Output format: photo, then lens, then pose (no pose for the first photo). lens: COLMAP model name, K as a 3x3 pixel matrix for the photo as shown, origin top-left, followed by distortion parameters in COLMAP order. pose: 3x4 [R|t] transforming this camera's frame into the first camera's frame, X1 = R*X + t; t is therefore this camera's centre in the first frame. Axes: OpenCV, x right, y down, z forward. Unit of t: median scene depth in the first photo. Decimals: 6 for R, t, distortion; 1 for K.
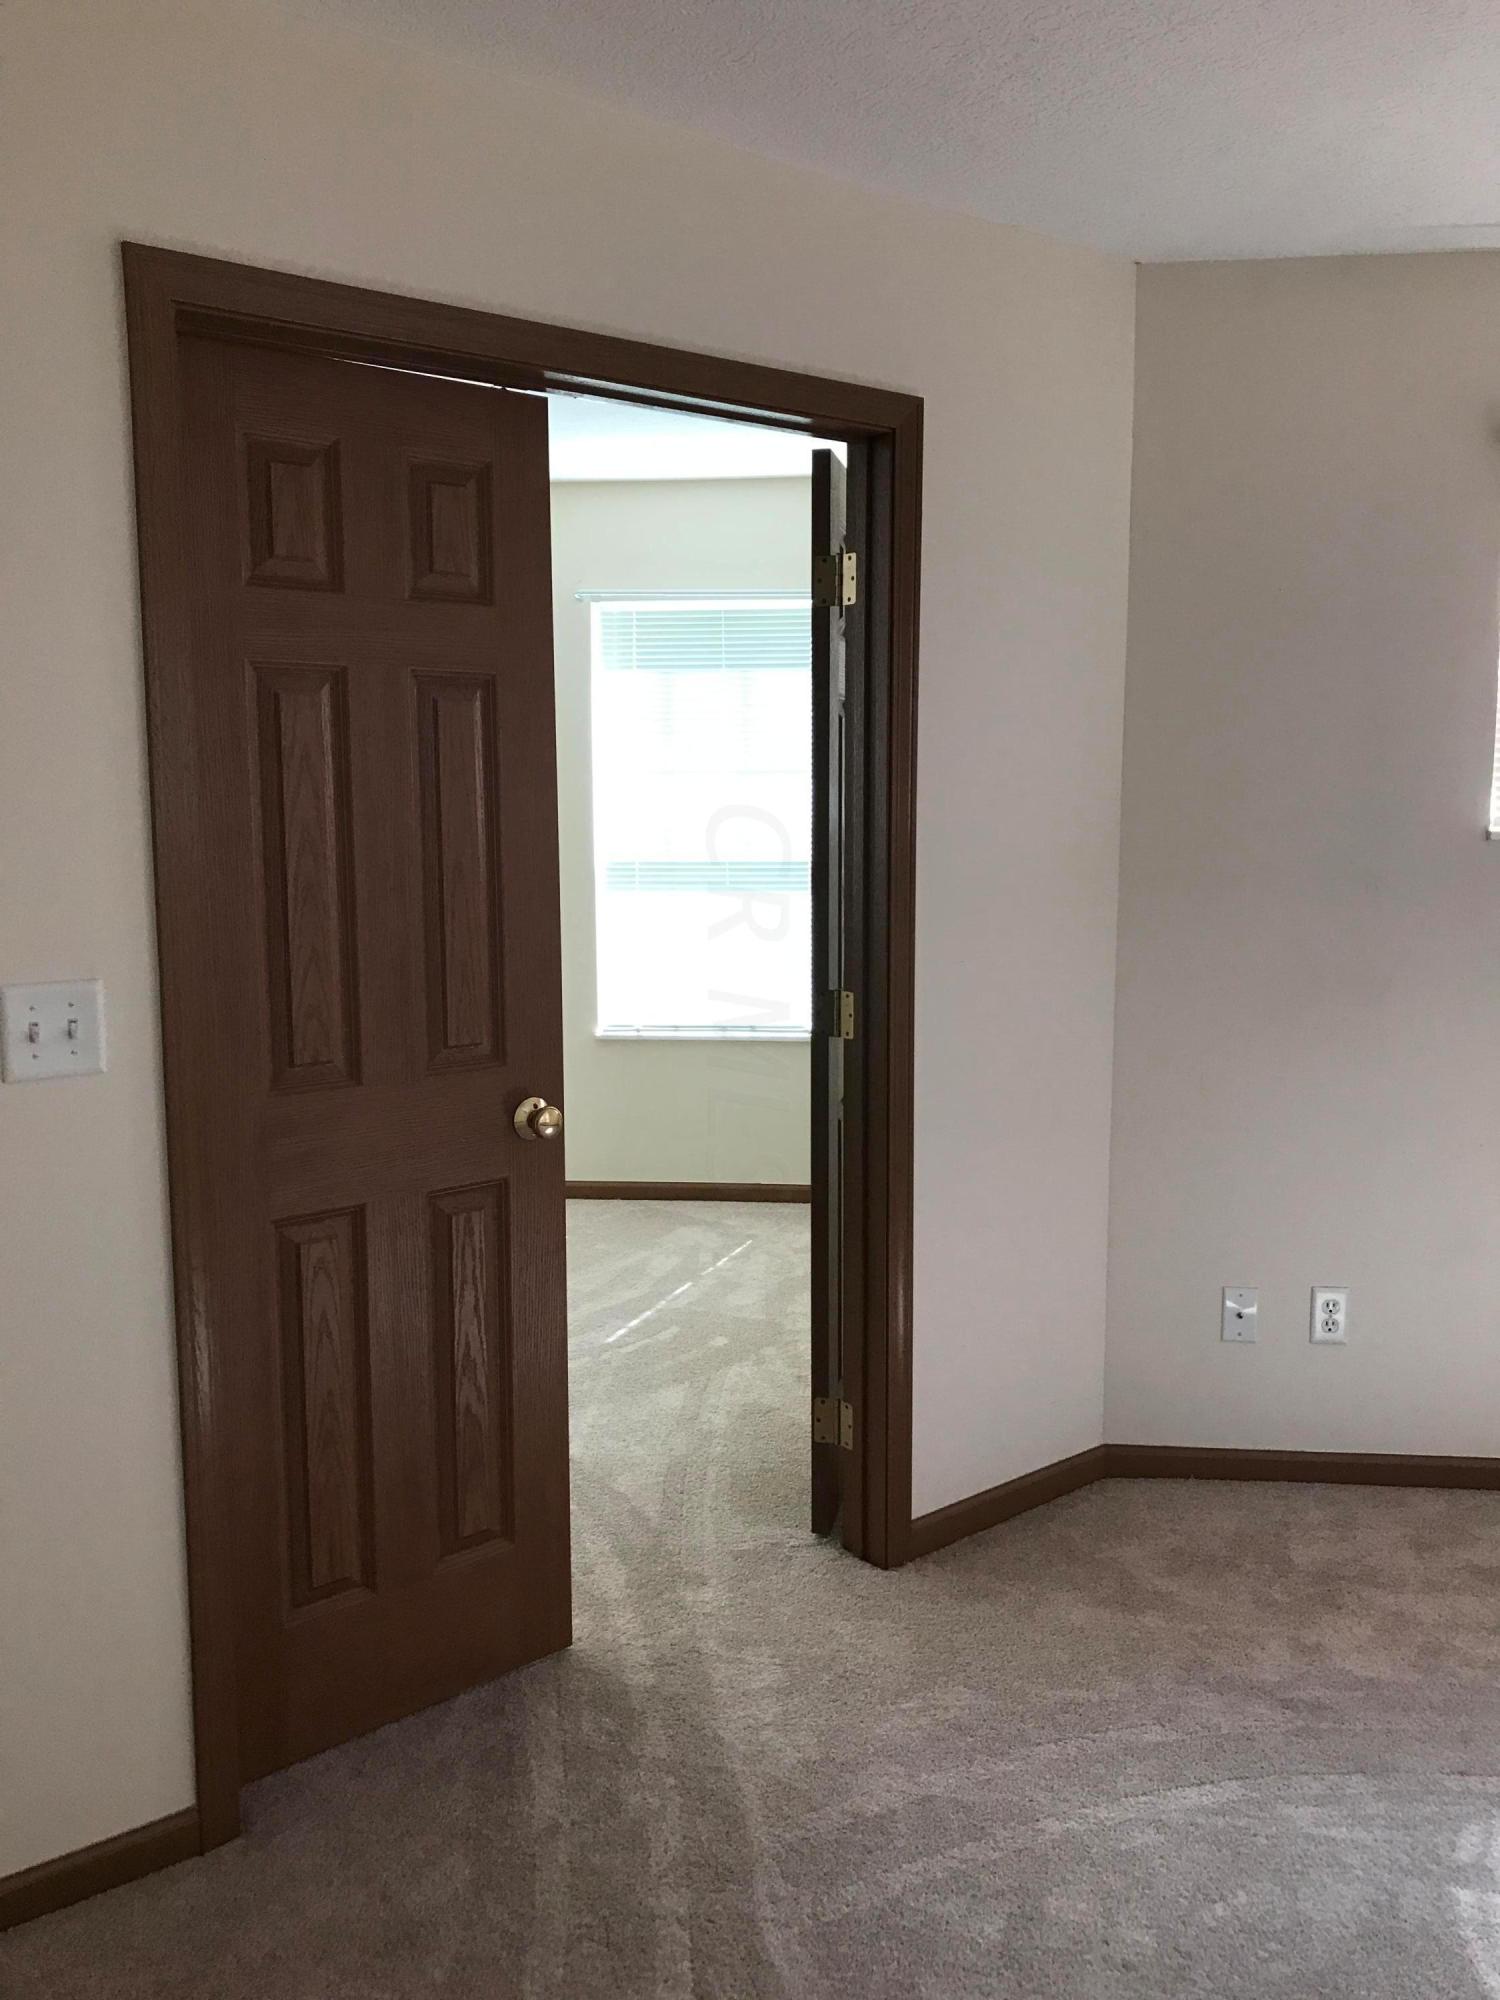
lens RADIAL K [[1656.3, 0, 743.0], [0, 1656.3, 995.3], [0, 0, 1]] dist [0.020496, -0.014862]
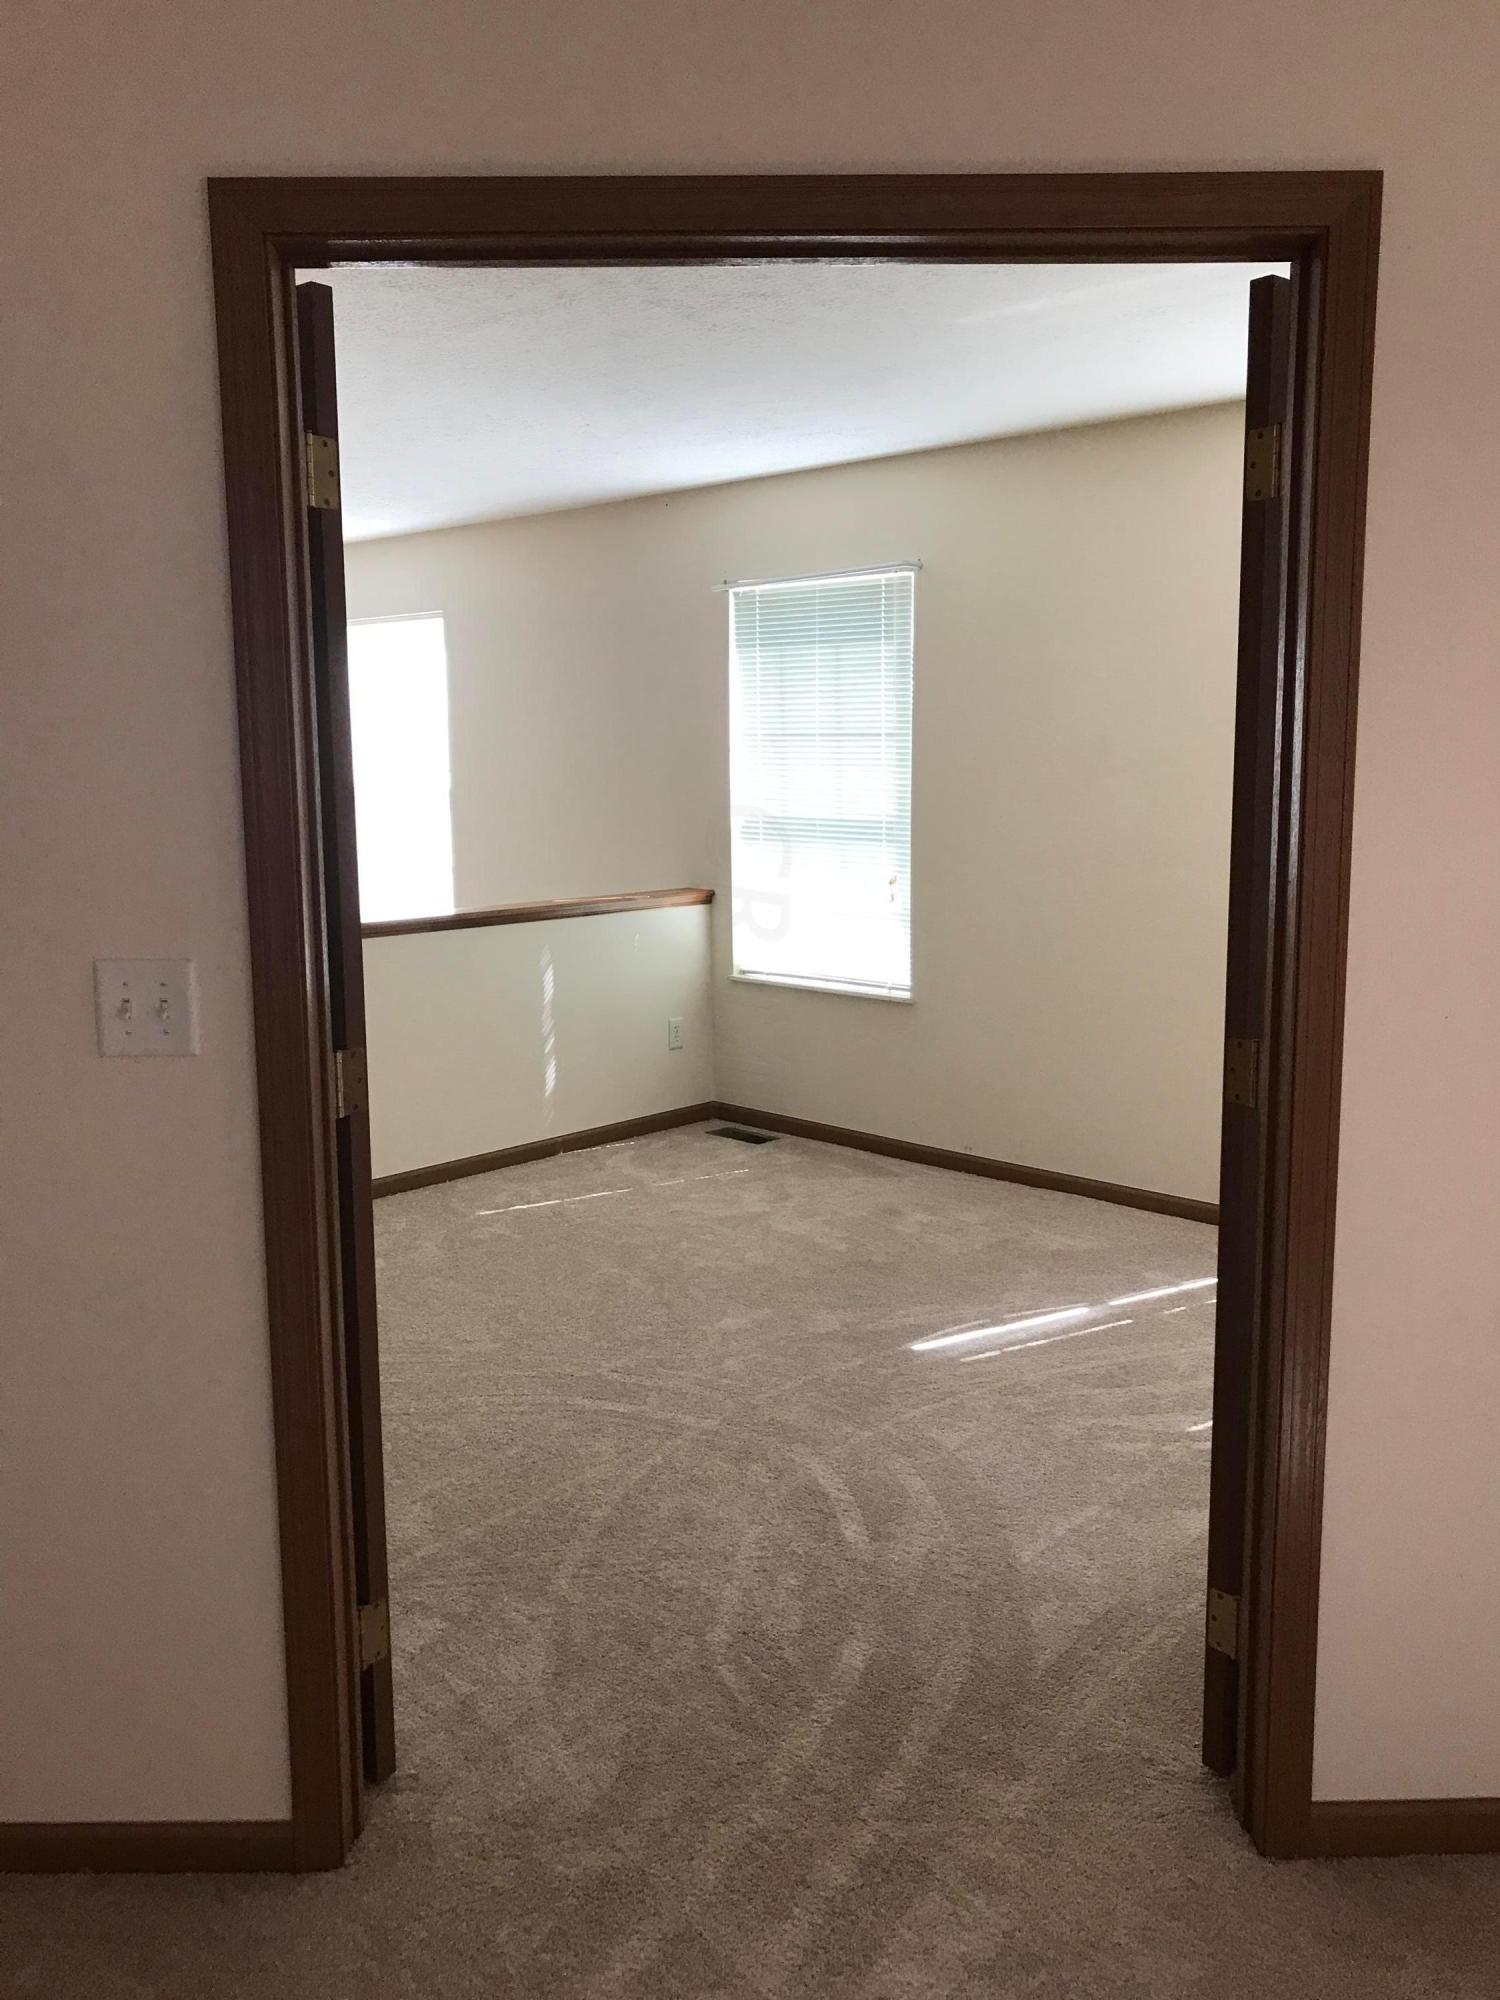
lens RADIAL K [[1656.3, 0, 747.4], [0, 1656.3, 990.5], [0, 0, 1]] dist [0.020496, -0.014862]
pose [[0.786977, 0.087384, -0.610763, 0.332013], [-0.073199, 0.996152, 0.048204, -0.044601], [0.612625, 0.006772, 0.790345, 0.310748]]
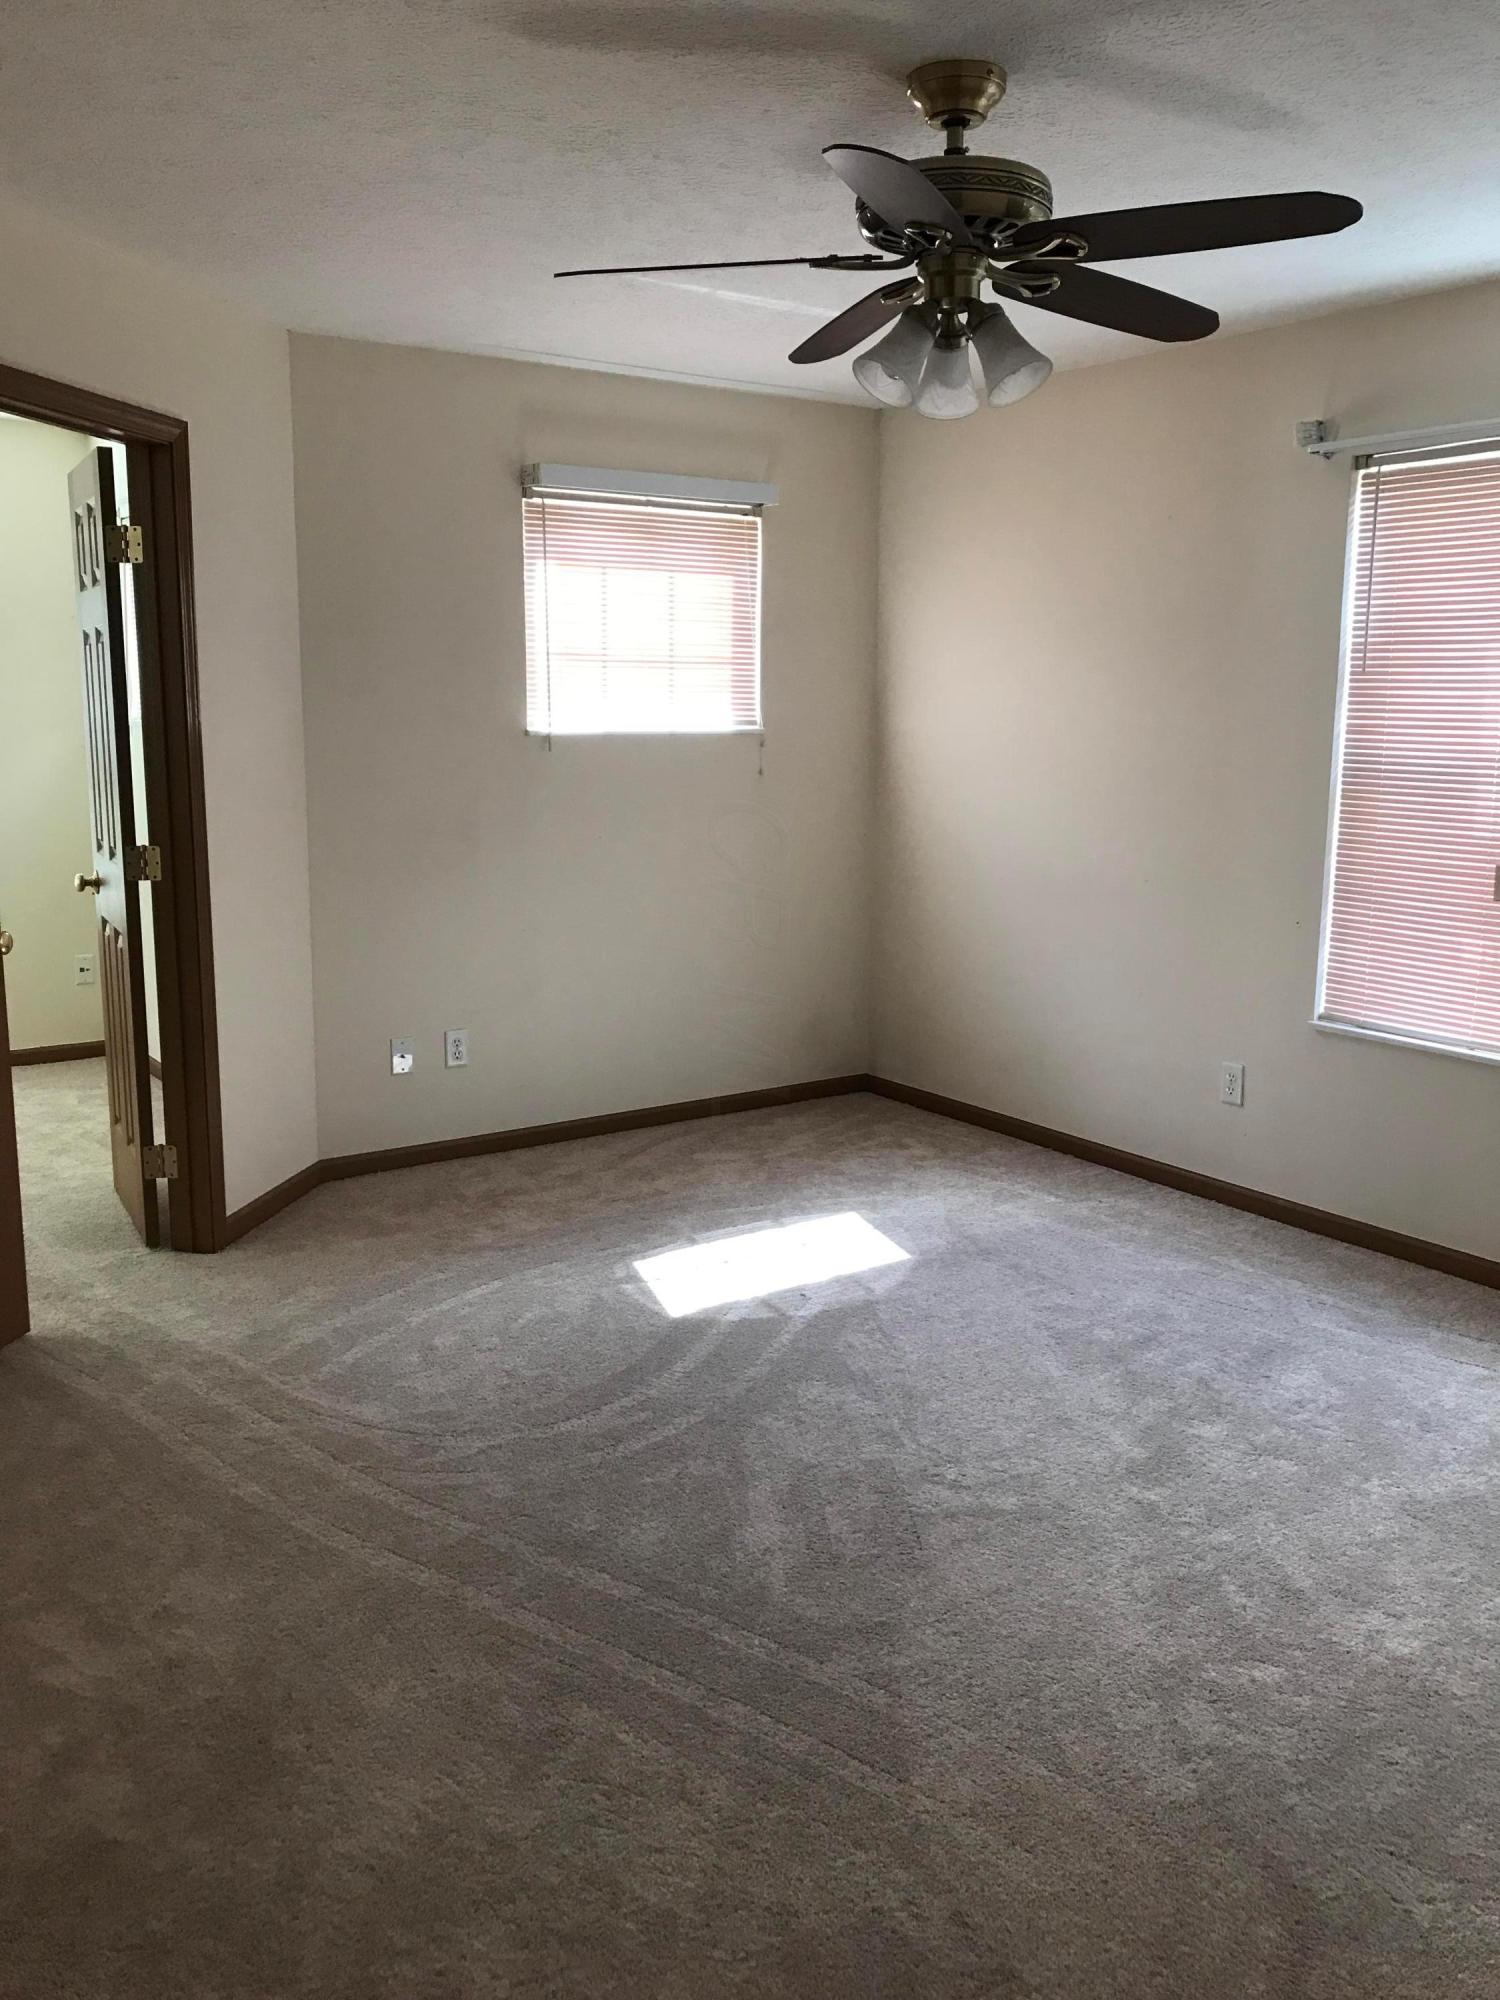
lens RADIAL K [[1656.3, 0, 752.3], [0, 1656.3, 1007.2], [0, 0, 1]] dist [0.020496, -0.014862]
pose [[0.764913, -0.107996, 0.635016, -0.462896], [0.073313, 0.994035, 0.080745, 0.058108], [-0.639948, -0.015208, 0.768268, -0.400819]]
